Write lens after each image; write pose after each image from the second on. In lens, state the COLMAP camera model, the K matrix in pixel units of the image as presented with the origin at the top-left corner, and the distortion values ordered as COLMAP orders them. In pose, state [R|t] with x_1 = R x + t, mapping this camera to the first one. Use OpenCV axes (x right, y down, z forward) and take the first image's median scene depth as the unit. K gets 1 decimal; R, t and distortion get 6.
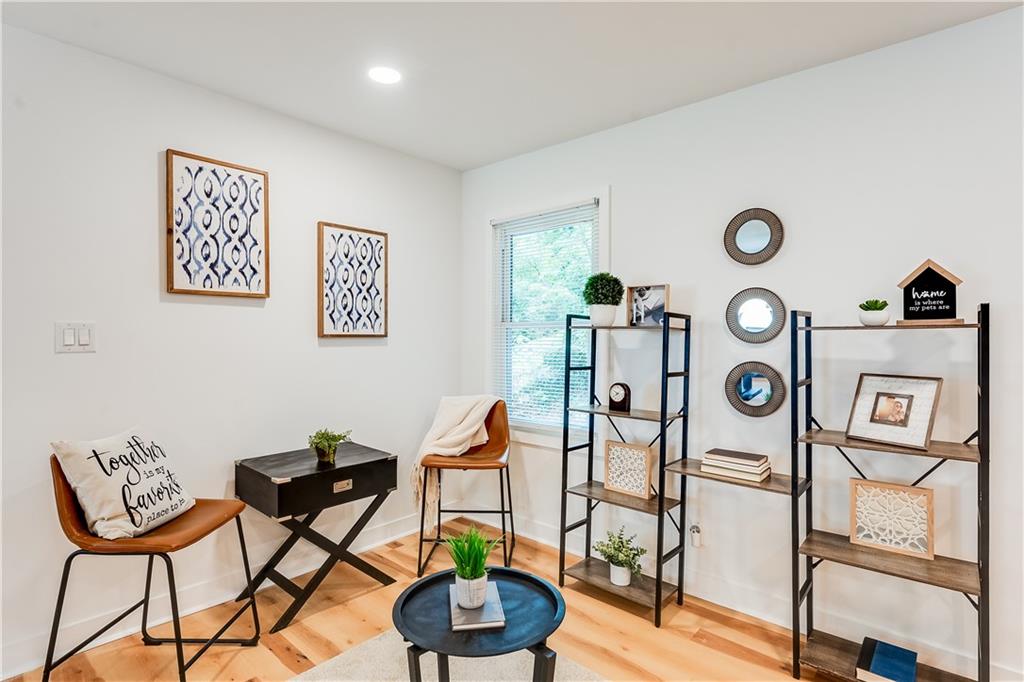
lens RADIAL K [[492.3, 0, 512.1], [0, 492.3, 349.3], [0, 0, 1]] dist [0.000042, 0.000397]
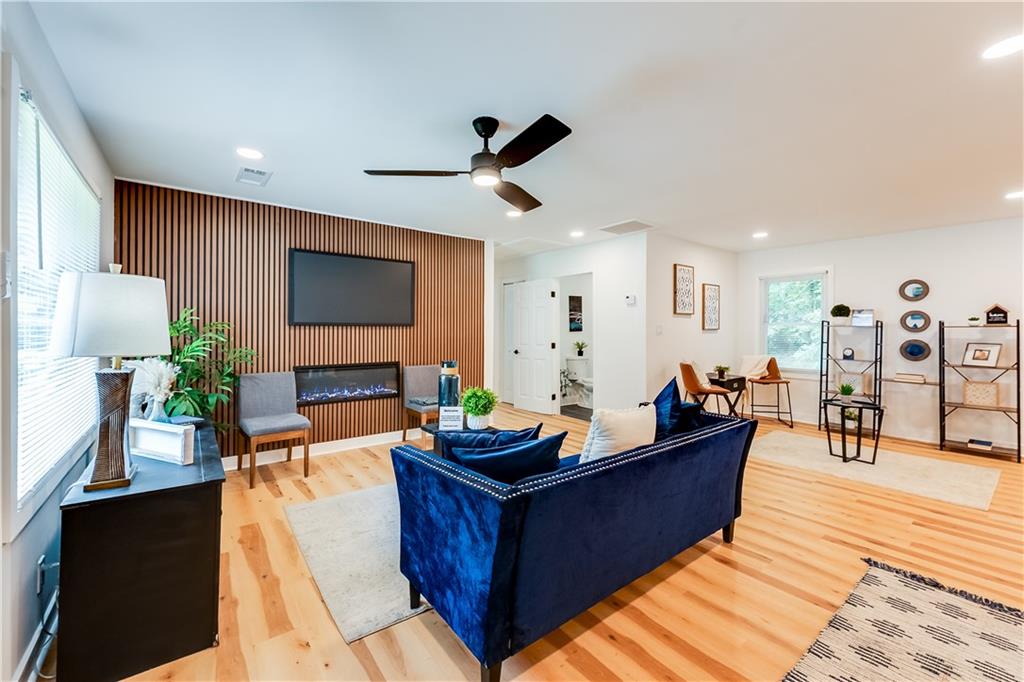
lens RADIAL K [[406.1, 0, 510.8], [0, 406.1, 337.0], [0, 0, 1]] dist [0.001317, -0.000090]
pose [[0.985160, 0.003150, -0.171612, -1.298234], [-0.004057, 0.999980, -0.004931, 0.032623], [0.171593, 0.005554, 0.985152, -1.538475]]
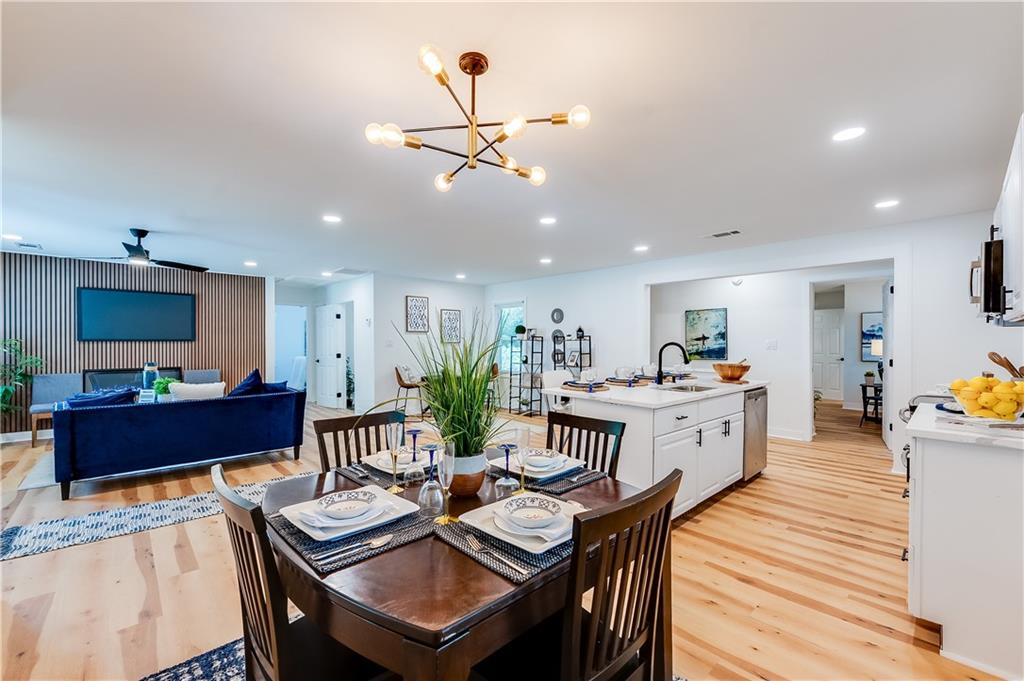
lens RADIAL K [[416.9, 0, 528.9], [0, 416.9, 351.4], [0, 0, 1]] dist [-0.011688, -0.000212]
pose [[0.998144, -0.002550, -0.060842, 0.507778], [0.002326, 0.999990, -0.003764, 0.058863], [0.060851, 0.003616, 0.998140, -2.394342]]
